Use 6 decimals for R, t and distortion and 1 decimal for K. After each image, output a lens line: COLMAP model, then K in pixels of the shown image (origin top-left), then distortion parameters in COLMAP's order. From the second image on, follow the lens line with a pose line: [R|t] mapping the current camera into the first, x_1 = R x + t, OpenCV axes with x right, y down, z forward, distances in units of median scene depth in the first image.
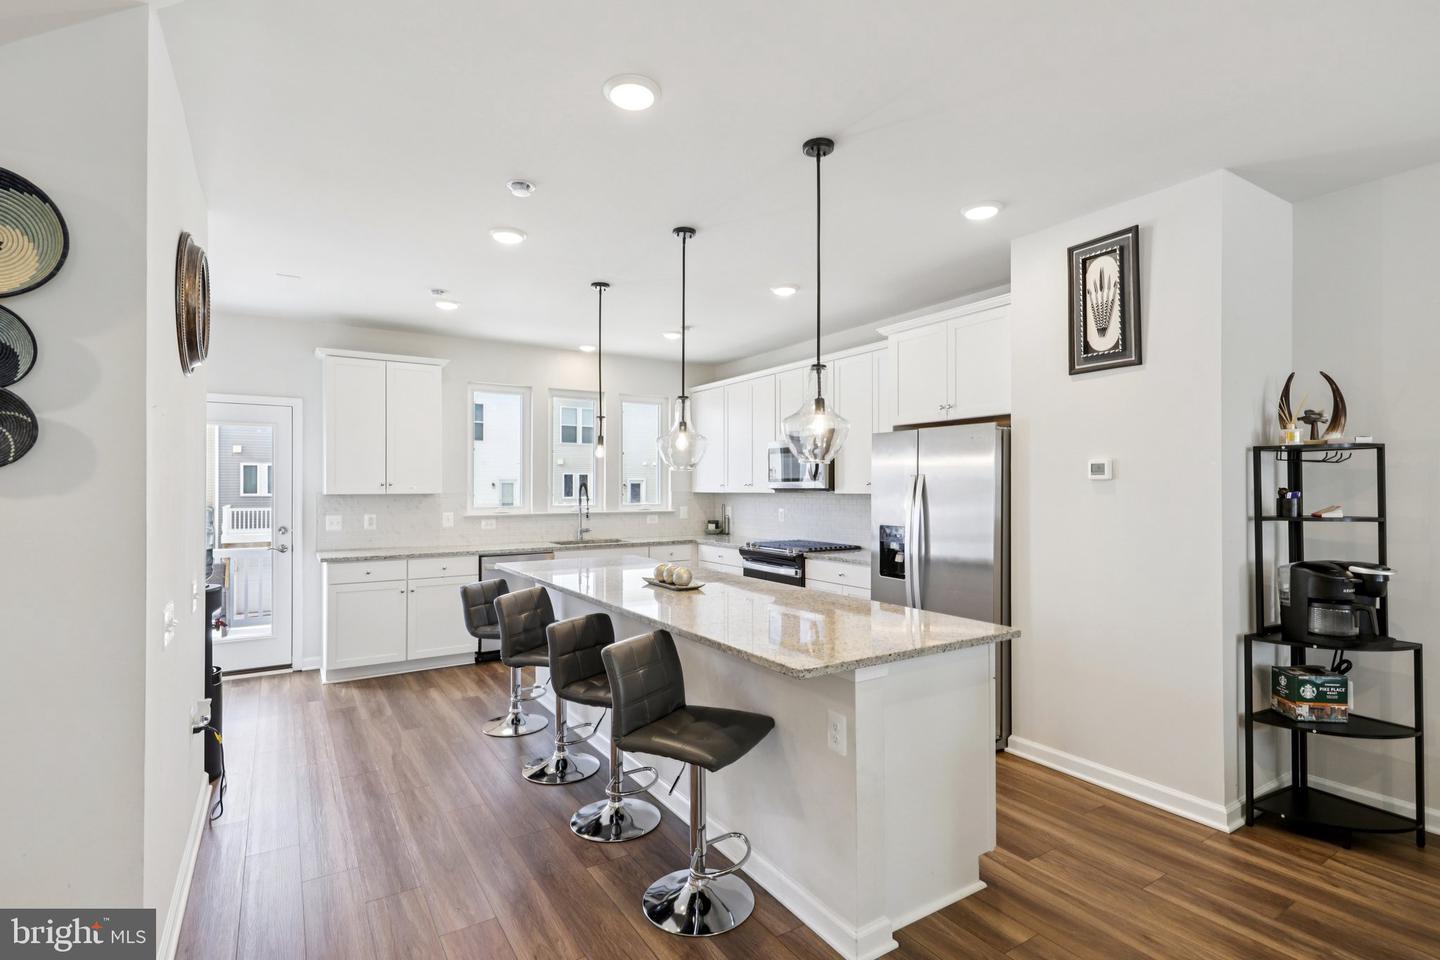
lens RADIAL K [[702.8, 0, 720.0], [0, 702.8, 480.0], [0, 0, 1]] dist [0.018155, -0.000236]
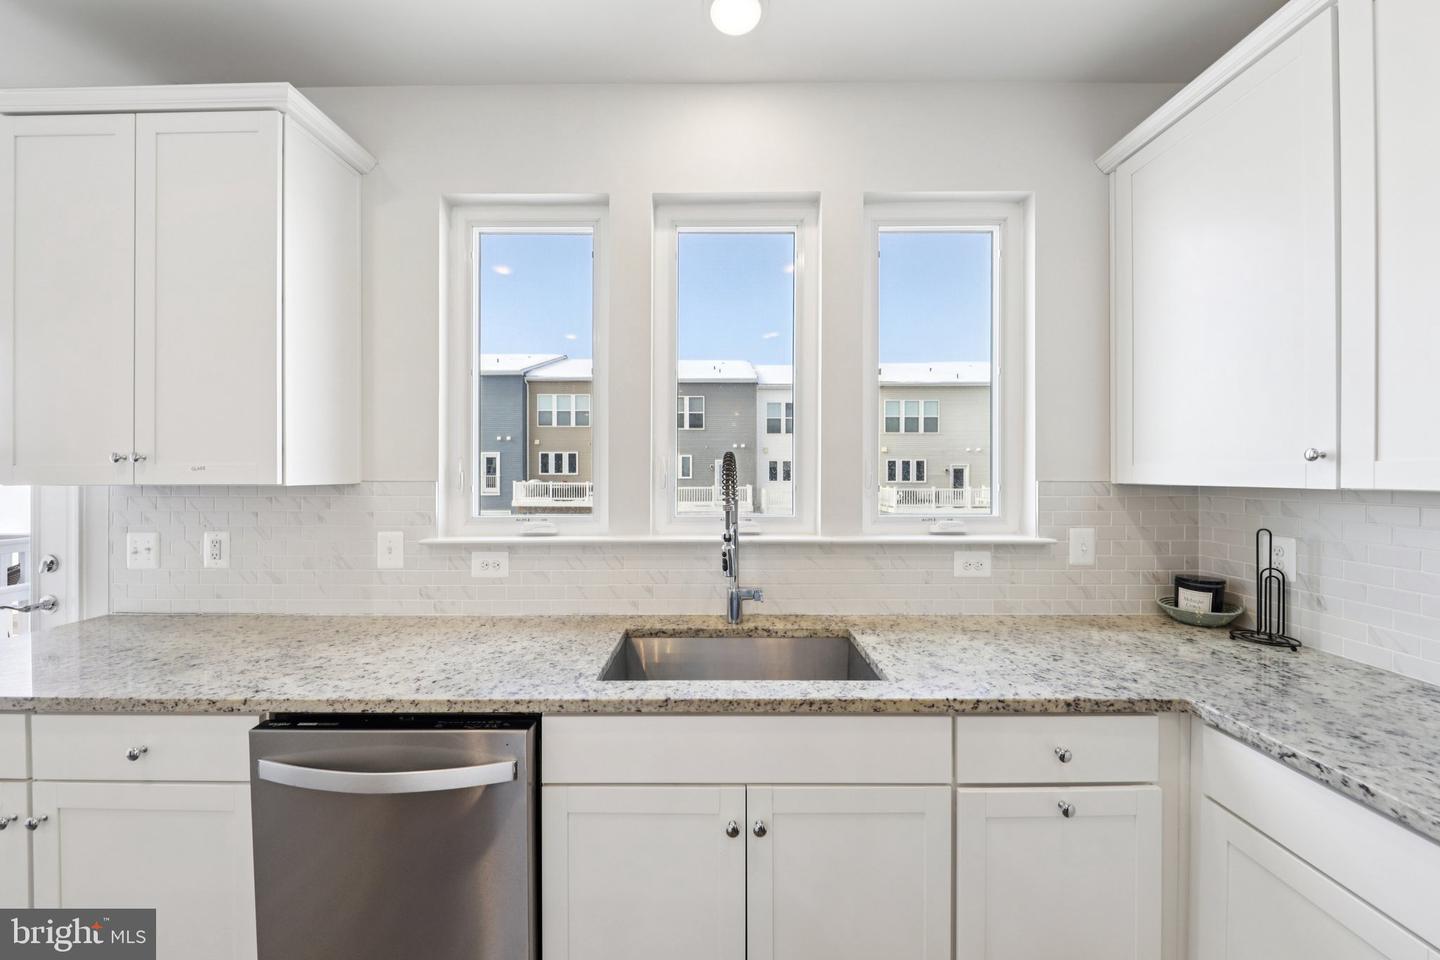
lens RADIAL K [[505.4, 0, 716.3], [0, 505.4, 470.5], [0, 0, 1]] dist [0.000718, 0.000033]
pose [[0.840957, -0.001351, -0.541101, -0.114930], [0.004553, 0.999979, 0.004579, 0.016675], [0.541083, -0.006315, 0.840945, 1.229310]]
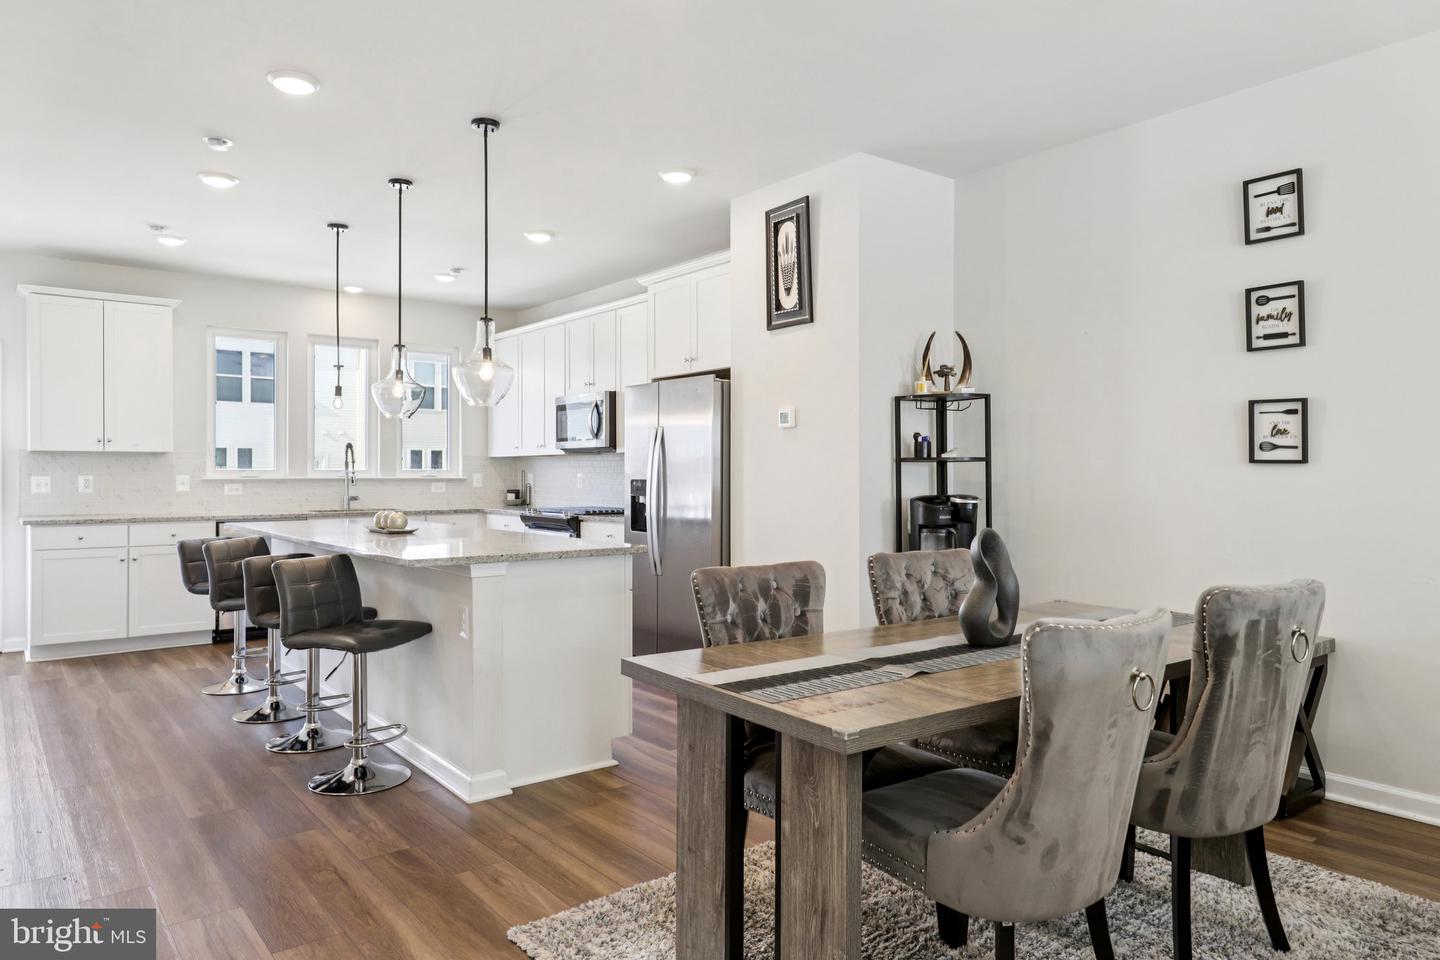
lens RADIAL K [[964.7, 0, 722.8], [0, 964.7, 470.8], [0, 0, 1]] dist [0.029298, -0.004045]
pose [[0.995801, 0.001376, 0.091534, 0.241538], [-0.002006, 0.999975, 0.006793, 0.044542], [-0.091523, -0.006948, 0.995779, -0.371560]]
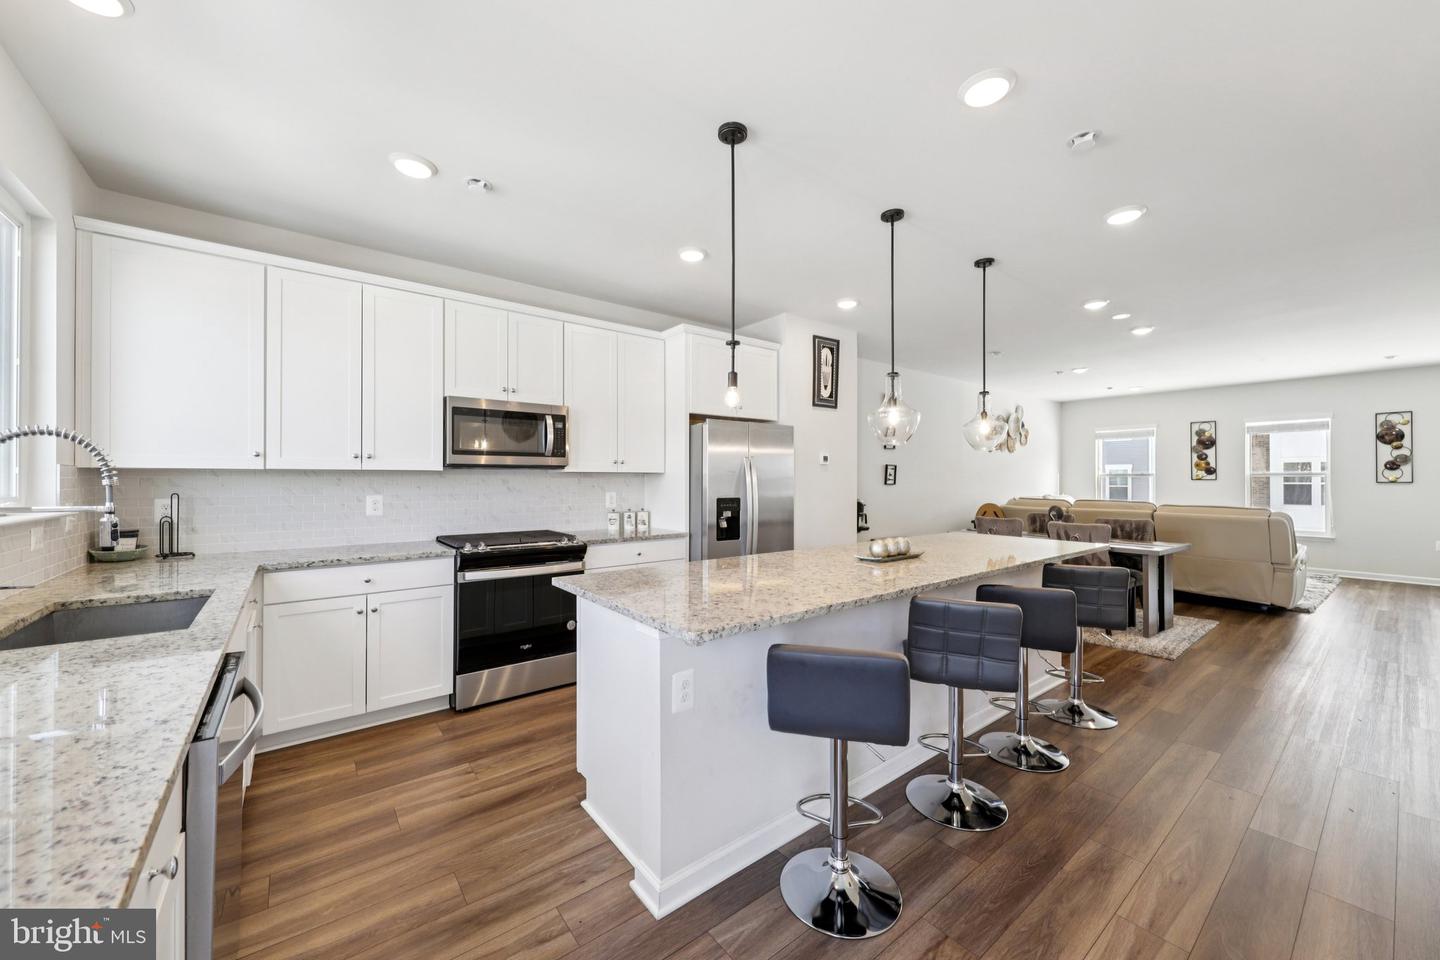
lens RADIAL K [[537.1, 0, 720.0], [0, 537.1, 480.0], [0, 0, 1]] dist [0.016738, 0.000024]
pose [[-0.102407, 0.003985, 0.994735, -0.698035], [-0.007853, 0.999958, -0.004814, 0.040602], [-0.994712, -0.008305, -0.102372, 1.133202]]
